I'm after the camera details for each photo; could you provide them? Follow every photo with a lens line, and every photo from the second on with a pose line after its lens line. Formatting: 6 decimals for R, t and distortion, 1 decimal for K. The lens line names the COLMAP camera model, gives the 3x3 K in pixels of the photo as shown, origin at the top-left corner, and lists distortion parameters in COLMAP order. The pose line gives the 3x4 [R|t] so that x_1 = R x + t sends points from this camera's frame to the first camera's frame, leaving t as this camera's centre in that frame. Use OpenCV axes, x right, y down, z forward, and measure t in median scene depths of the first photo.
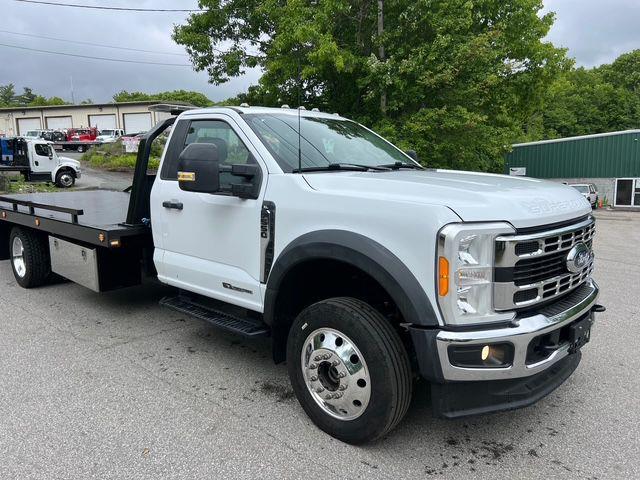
lens RADIAL K [[478.2, 0, 314.7], [0, 478.2, 239.0], [0, 0, 1]] dist [0.057527, -0.073771]
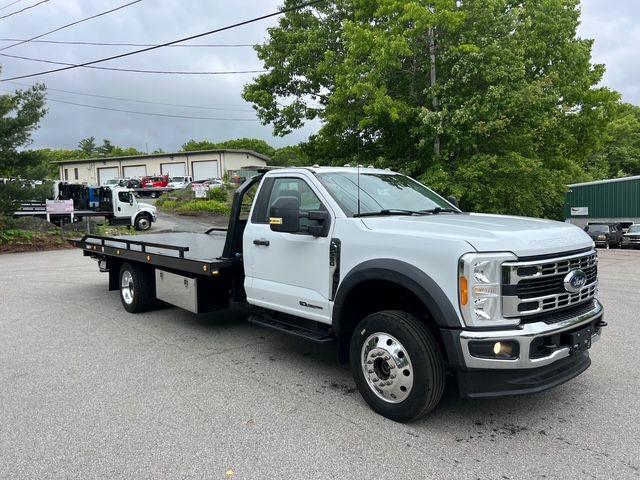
lens RADIAL K [[470.9, 0, 326.1], [0, 470.9, 236.3], [0, 0, 1]] dist [0.092967, -0.114632]
pose [[0.995414, -0.005067, -0.095529, 0.001855], [-0.003694, 0.995815, -0.091312, 0.027870], [0.095592, 0.091246, 0.991230, -0.244202]]
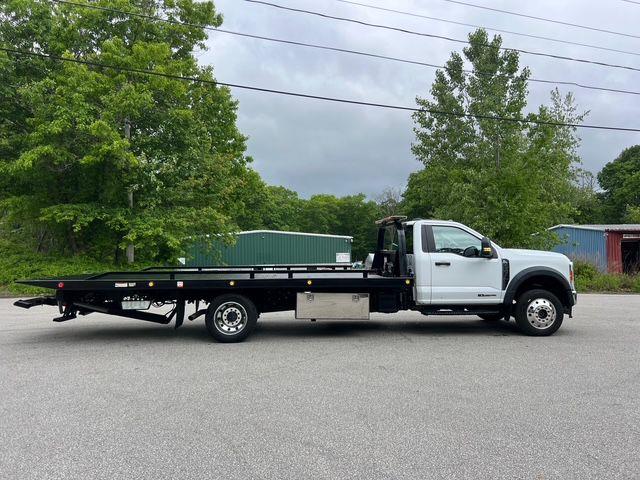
lens RADIAL K [[479.0, 0, 319.9], [0, 479.0, 257.9], [0, 0, 1]] dist [0.058571, -0.058693]
pose [[0.660465, 0.004048, 0.750846, -2.215828], [0.113037, 0.988053, -0.104757, 0.065250], [-0.742300, 0.154062, 0.652116, -0.006100]]
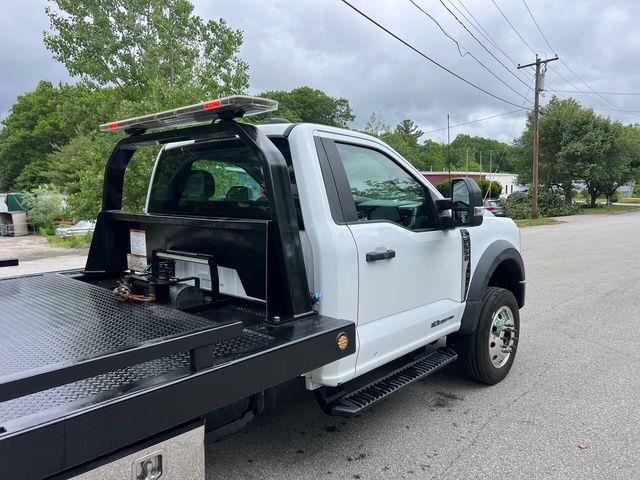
lens RADIAL K [[484.6, 0, 323.1], [0, 484.6, 243.0], [0, 0, 1]] dist [0.052815, -0.056698]
pose [[-0.024313, -0.089382, 0.995701, -1.002953], [0.167469, 0.981556, 0.092201, -0.167753], [-0.985578, 0.168991, -0.008895, 1.056386]]
